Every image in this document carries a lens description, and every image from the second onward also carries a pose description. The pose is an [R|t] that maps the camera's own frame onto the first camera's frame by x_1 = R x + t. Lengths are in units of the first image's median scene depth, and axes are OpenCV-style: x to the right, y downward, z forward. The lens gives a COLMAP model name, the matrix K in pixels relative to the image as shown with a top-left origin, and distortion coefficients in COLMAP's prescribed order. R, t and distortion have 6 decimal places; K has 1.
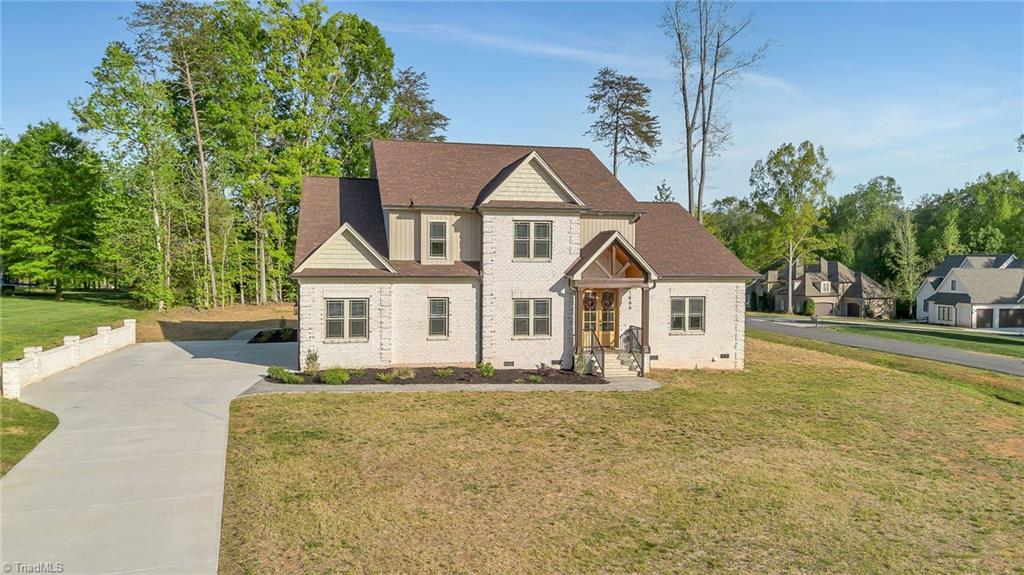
lens RADIAL K [[745.7, 0, 512.0], [0, 745.7, 287.5], [0, 0, 1]] dist [0.037778, -0.004386]
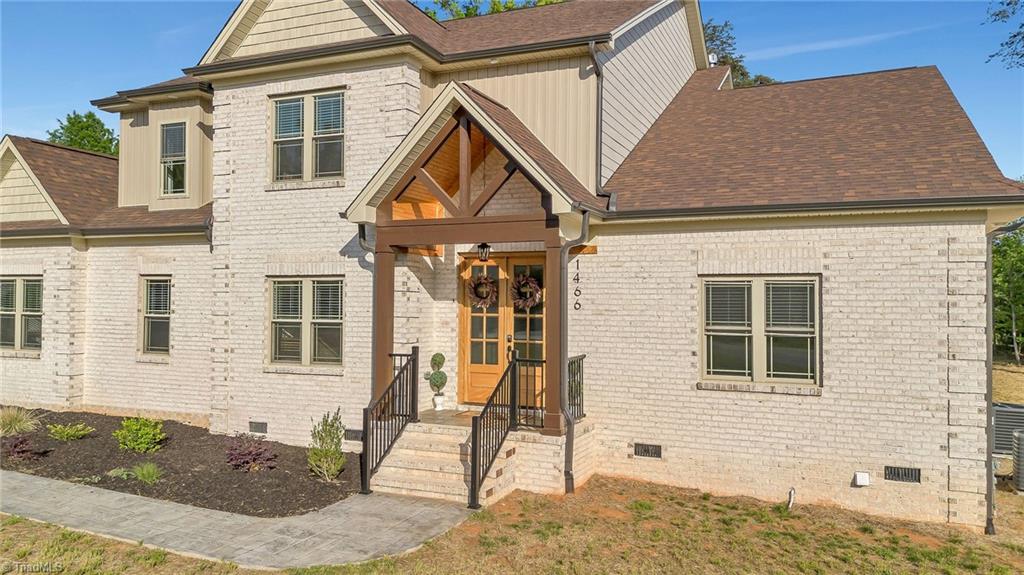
lens RADIAL K [[745.7, 0, 512.0], [0, 745.7, 287.5], [0, 0, 1]] dist [0.037778, -0.004386]
pose [[0.809413, -0.007672, -0.587190, 0.366504], [-0.021444, 0.998862, -0.042610, 0.036657], [0.586848, 0.047081, 0.808327, 0.723307]]
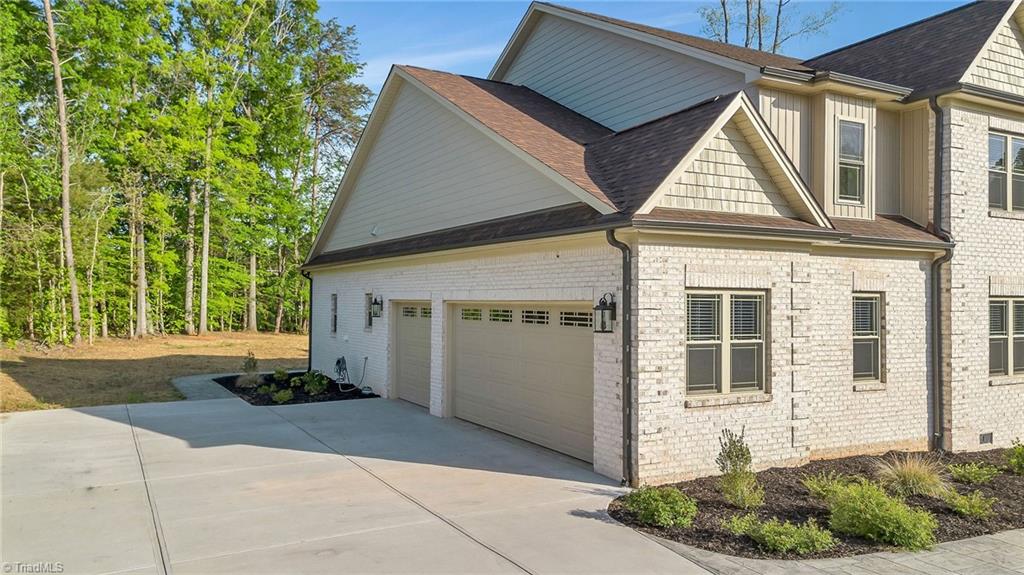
lens RADIAL K [[755.5, 0, 512.0], [0, 755.5, 287.5], [0, 0, 1]] dist [-0.003747, -0.002339]
pose [[0.965239, 0.004800, 0.261327, -0.401888], [0.008455, 0.998735, -0.049573, 0.030202], [-0.261234, 0.050059, 0.963977, 0.618346]]
